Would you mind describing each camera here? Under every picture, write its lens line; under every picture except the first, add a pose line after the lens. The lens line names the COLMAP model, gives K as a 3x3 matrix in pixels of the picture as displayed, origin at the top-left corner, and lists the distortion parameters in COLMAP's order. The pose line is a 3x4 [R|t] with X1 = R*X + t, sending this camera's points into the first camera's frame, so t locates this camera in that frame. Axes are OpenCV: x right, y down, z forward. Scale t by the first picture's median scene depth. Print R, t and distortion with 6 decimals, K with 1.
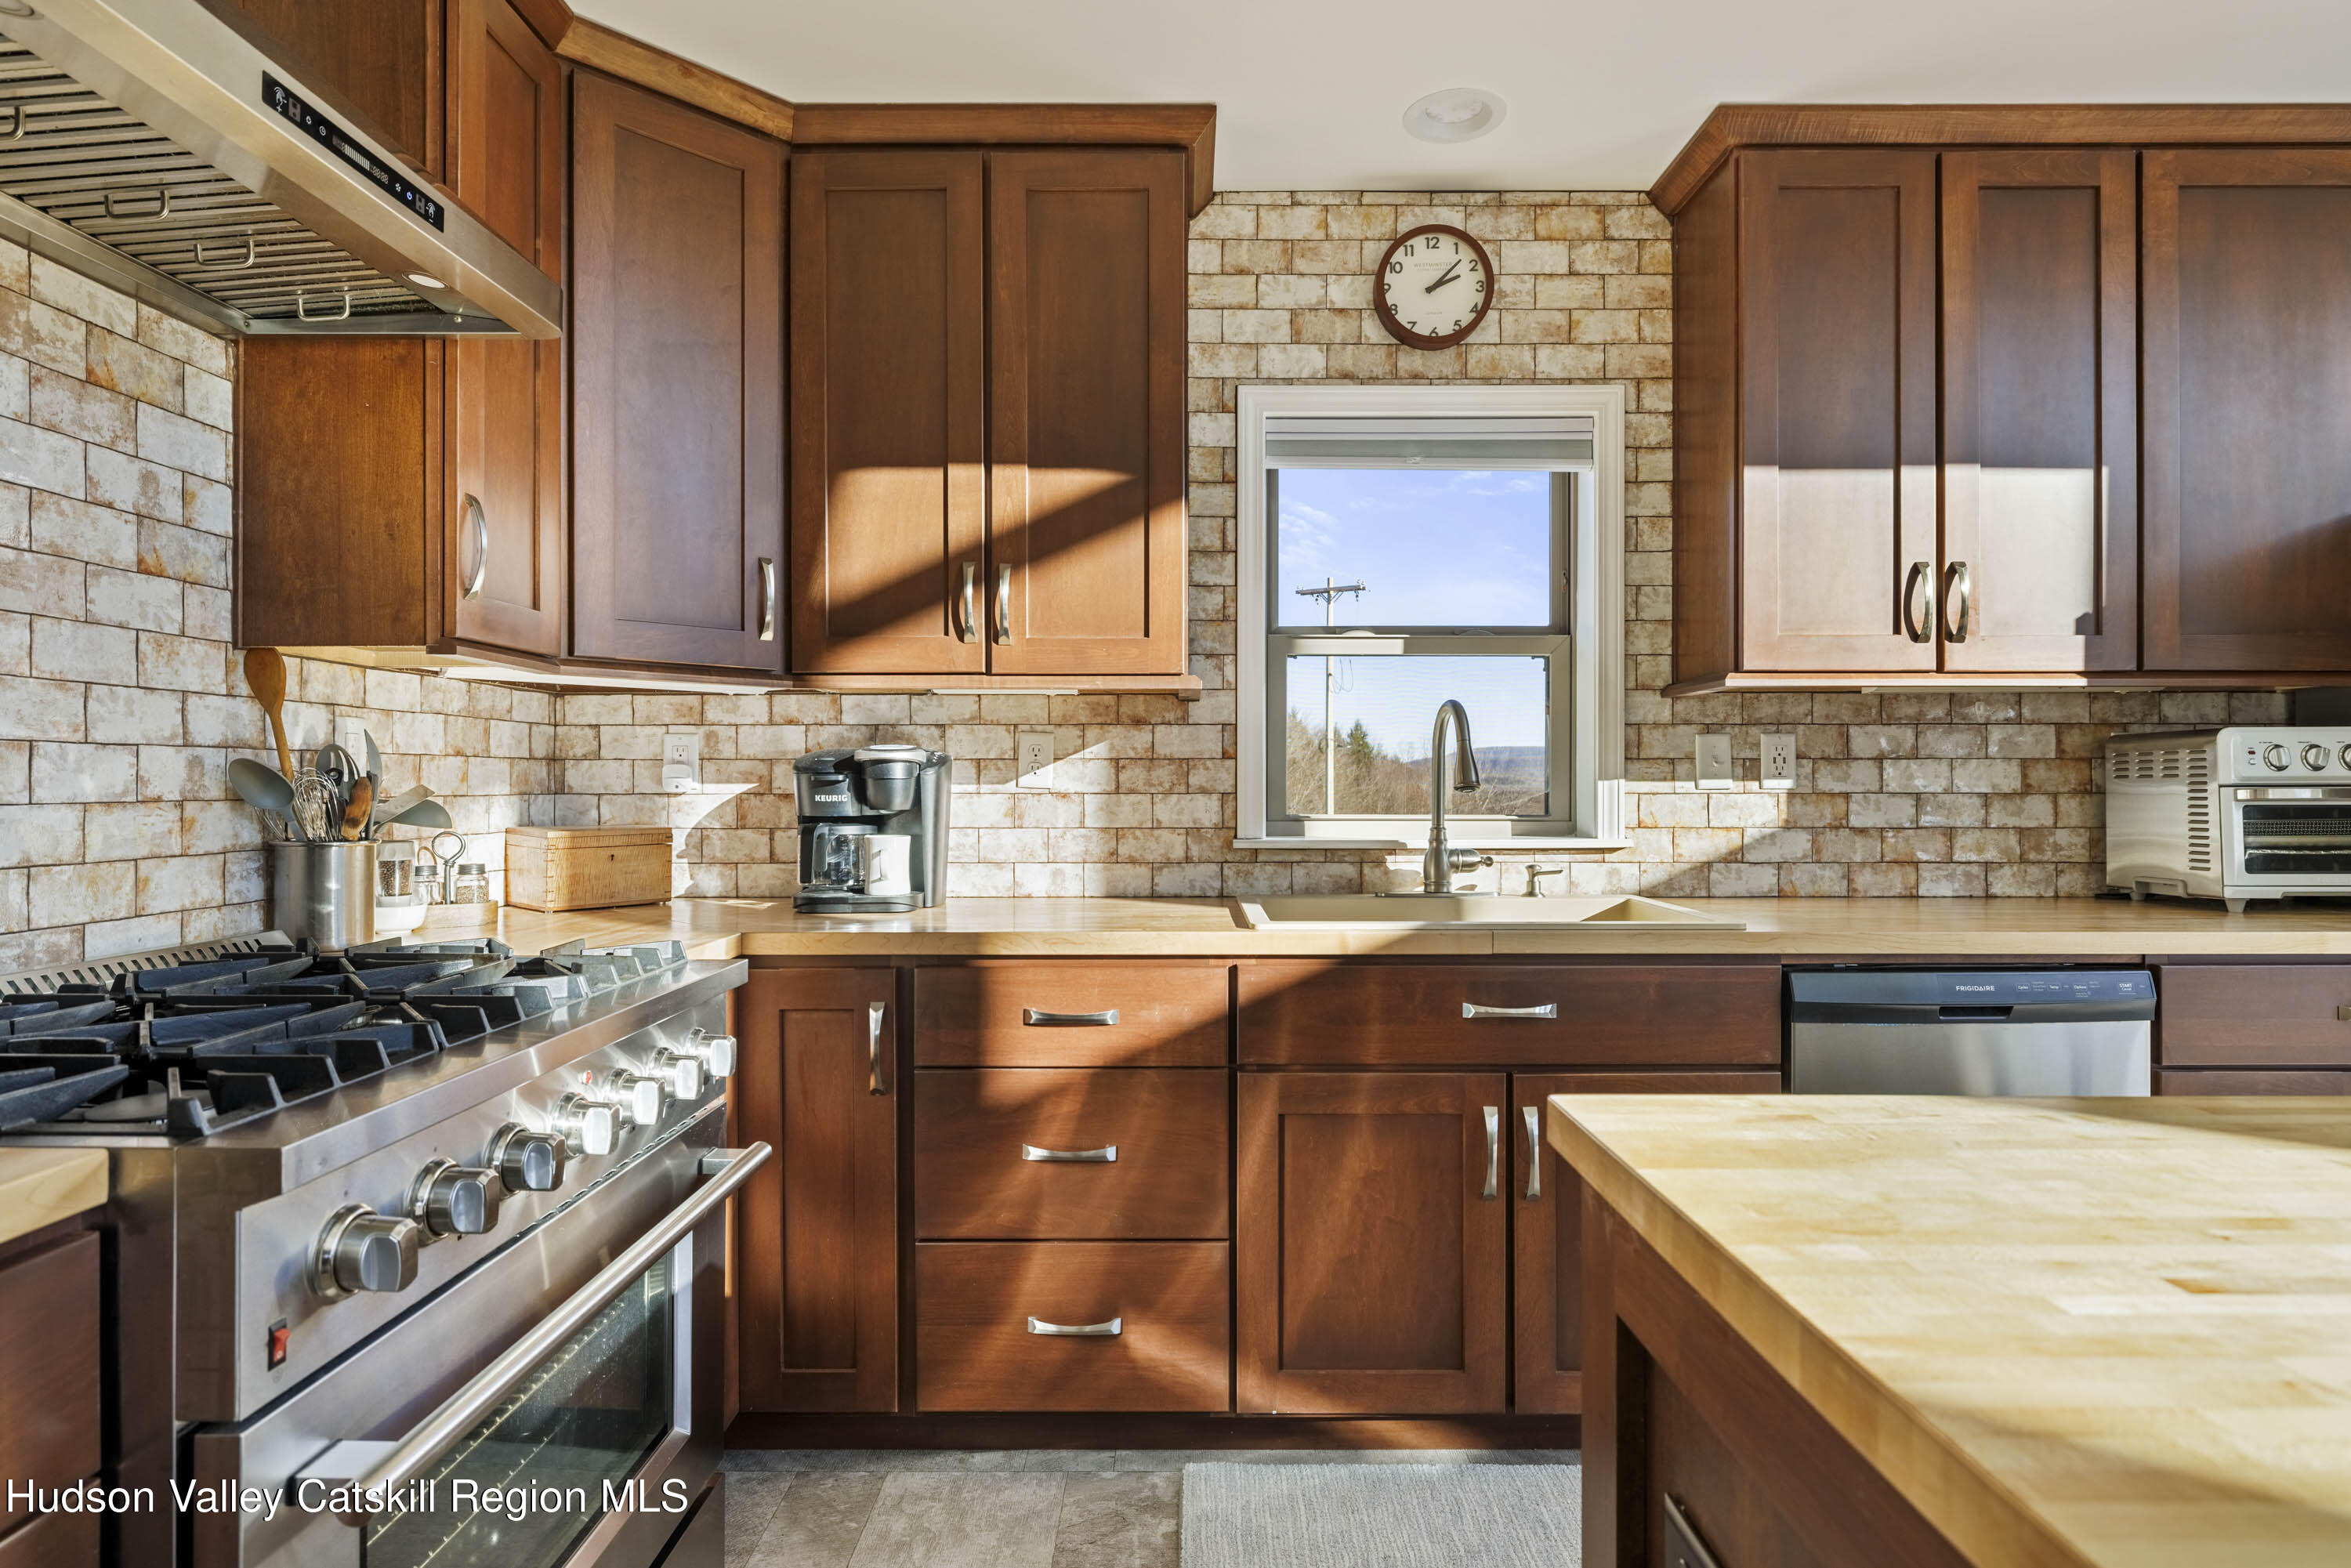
lens RADIAL K [[1250.0, 0, 1181.4], [0, 1250.0, 783.0], [0, 0, 1]] dist [-0.004394, 0.003009]
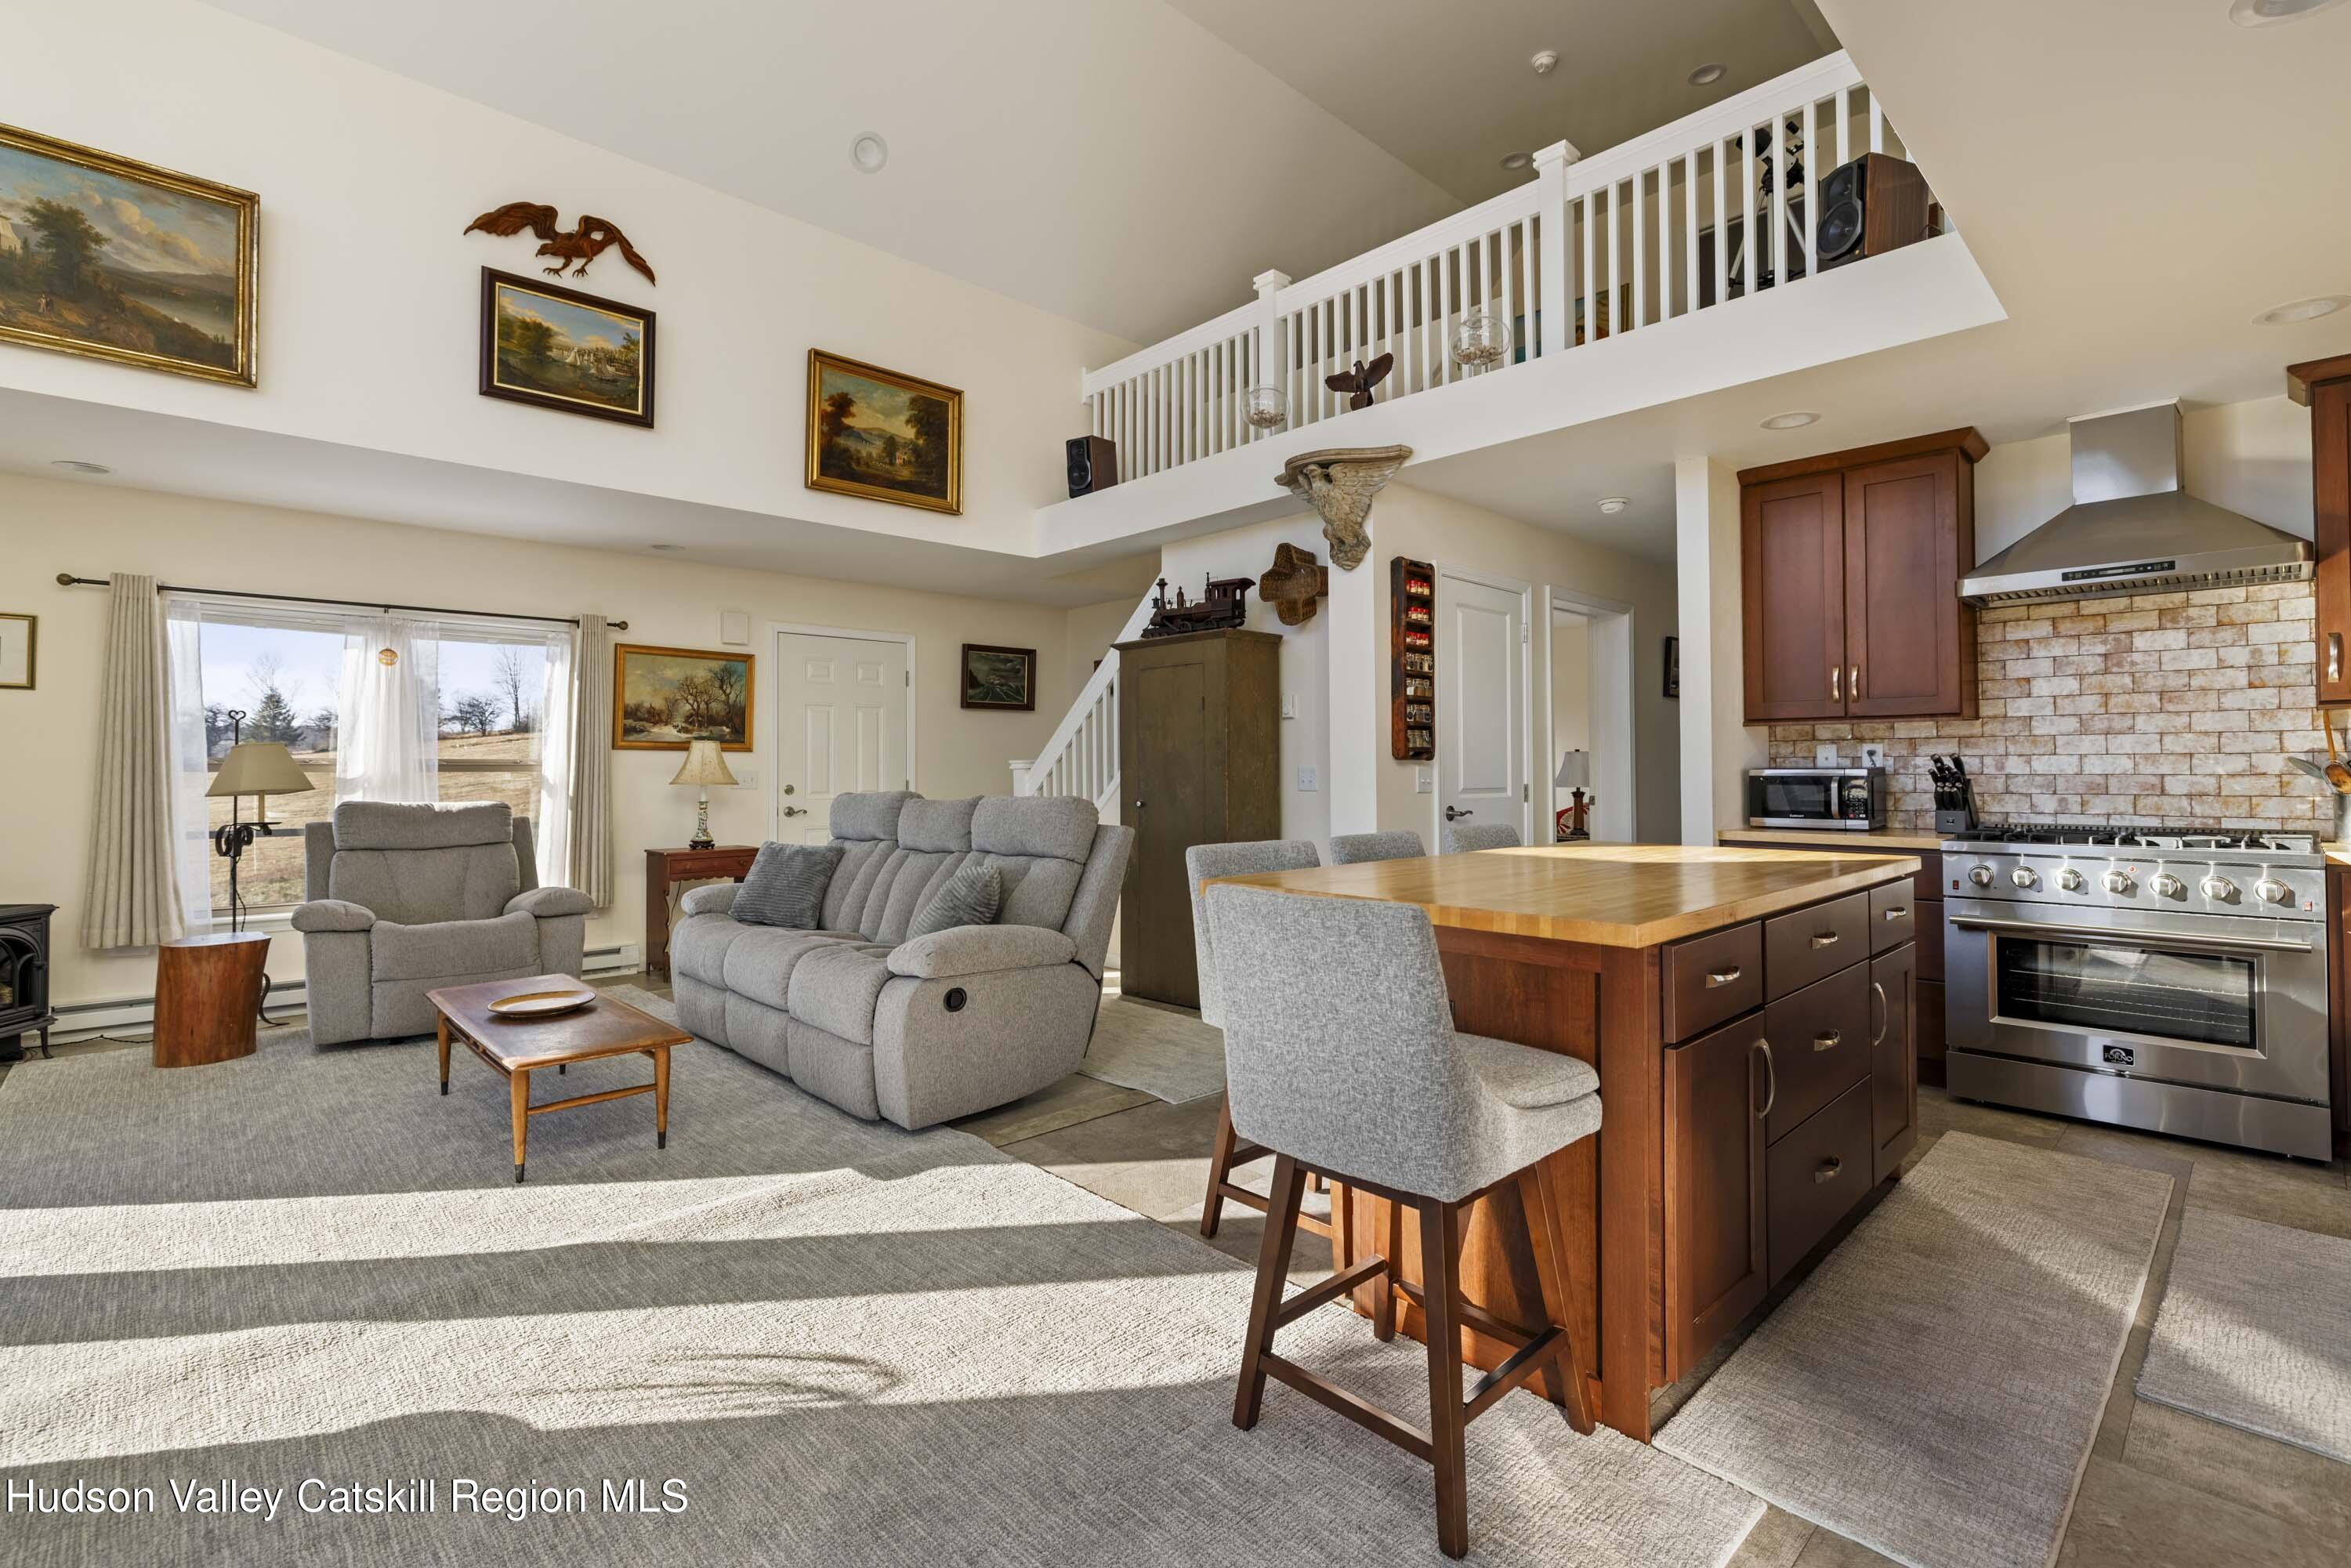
lens RADIAL K [[1055.7, 0, 1179.8], [0, 1055.7, 760.1], [0, 0, 1]] dist [-0.005316, 0.000490]
pose [[-0.723469, -0.000368, -0.690357, 2.528127], [0.007738, 0.999933, -0.008642, -0.014566], [0.690314, -0.011594, -0.723417, 1.116472]]
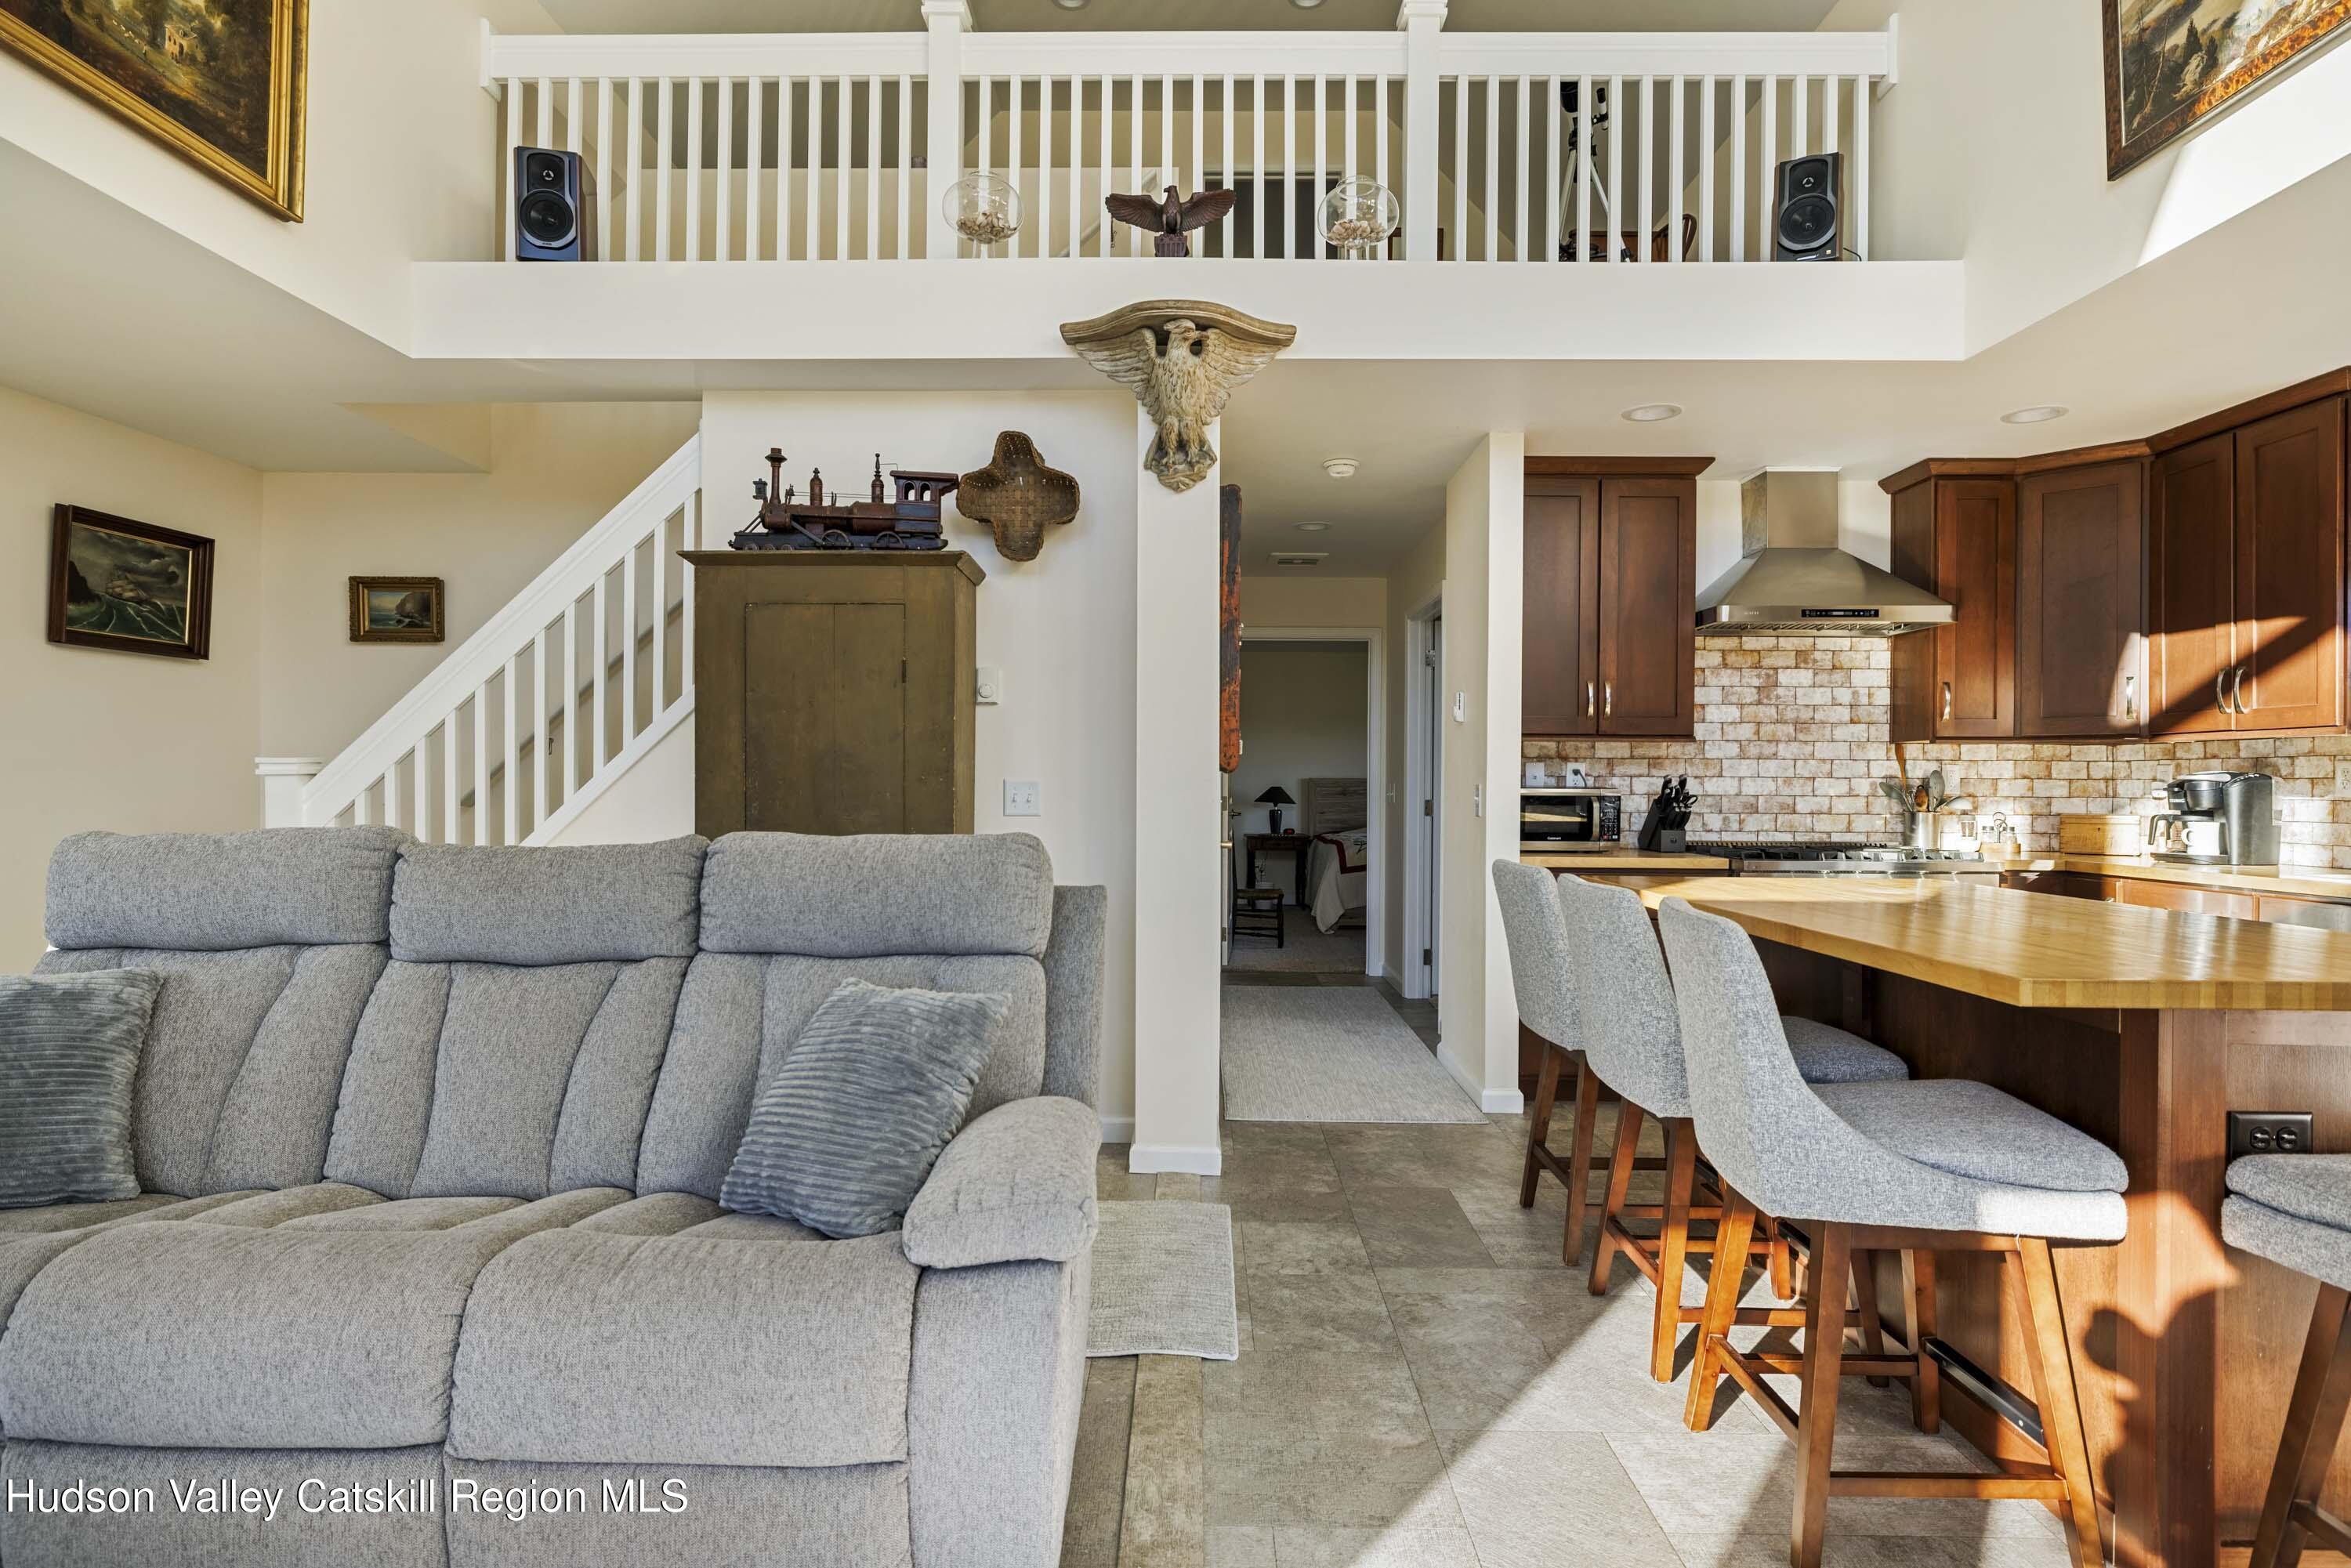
lens RADIAL K [[1250.0, 0, 1181.5], [0, 1250.0, 792.0], [0, 0, 1]] dist [-0.004394, 0.003009]
pose [[-0.017155, 0.010131, -0.999802, 2.526139], [-0.004173, 0.999939, 0.010204, -0.021377], [0.999844, 0.004347, -0.017112, -0.687788]]
